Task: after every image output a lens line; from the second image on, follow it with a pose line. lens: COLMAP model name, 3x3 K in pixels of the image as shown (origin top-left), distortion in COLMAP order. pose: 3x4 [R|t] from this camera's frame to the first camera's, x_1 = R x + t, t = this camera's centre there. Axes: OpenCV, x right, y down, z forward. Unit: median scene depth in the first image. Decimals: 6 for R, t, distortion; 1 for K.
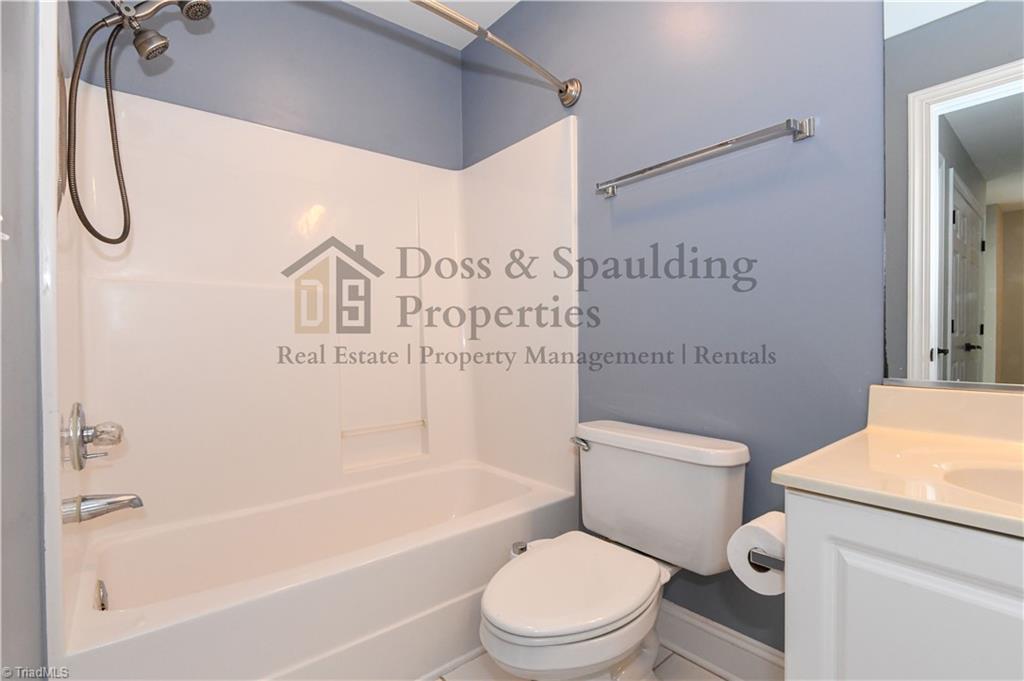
lens RADIAL K [[470.2, 0, 514.5], [0, 470.2, 342.3], [0, 0, 1]] dist [0.002621, 0.000360]
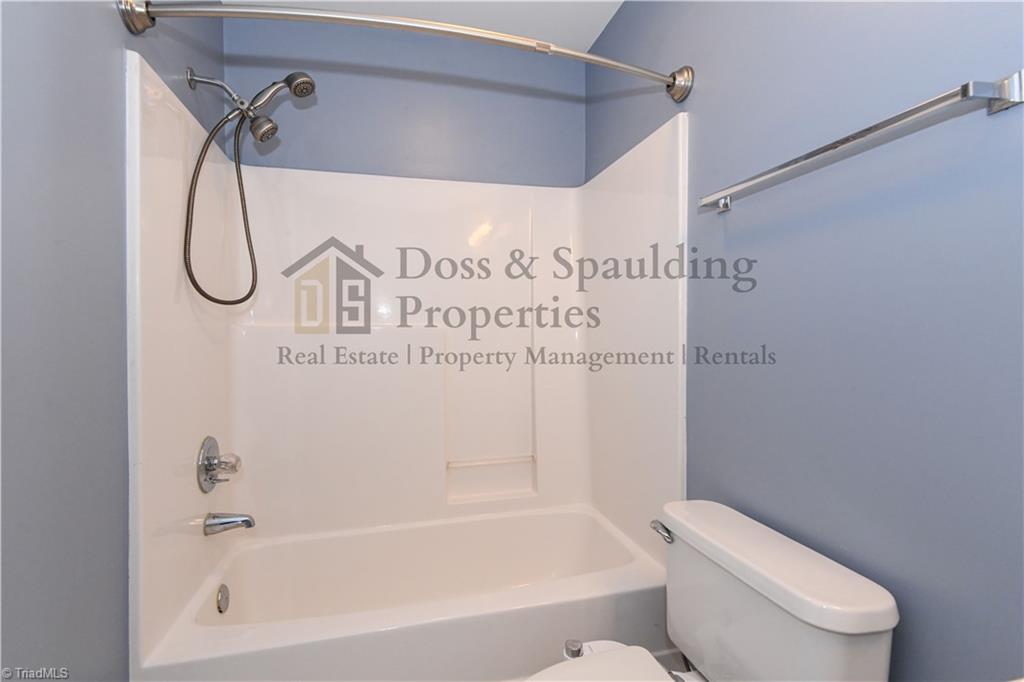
lens RADIAL K [[473.6, 0, 510.1], [0, 473.6, 337.4], [0, 0, 1]] dist [0.006686, 0.002701]
pose [[0.914153, 0.009856, -0.405250, 0.201618], [-0.011219, 0.999937, -0.000987, -0.096898], [0.405215, 0.005448, 0.914205, 0.143177]]
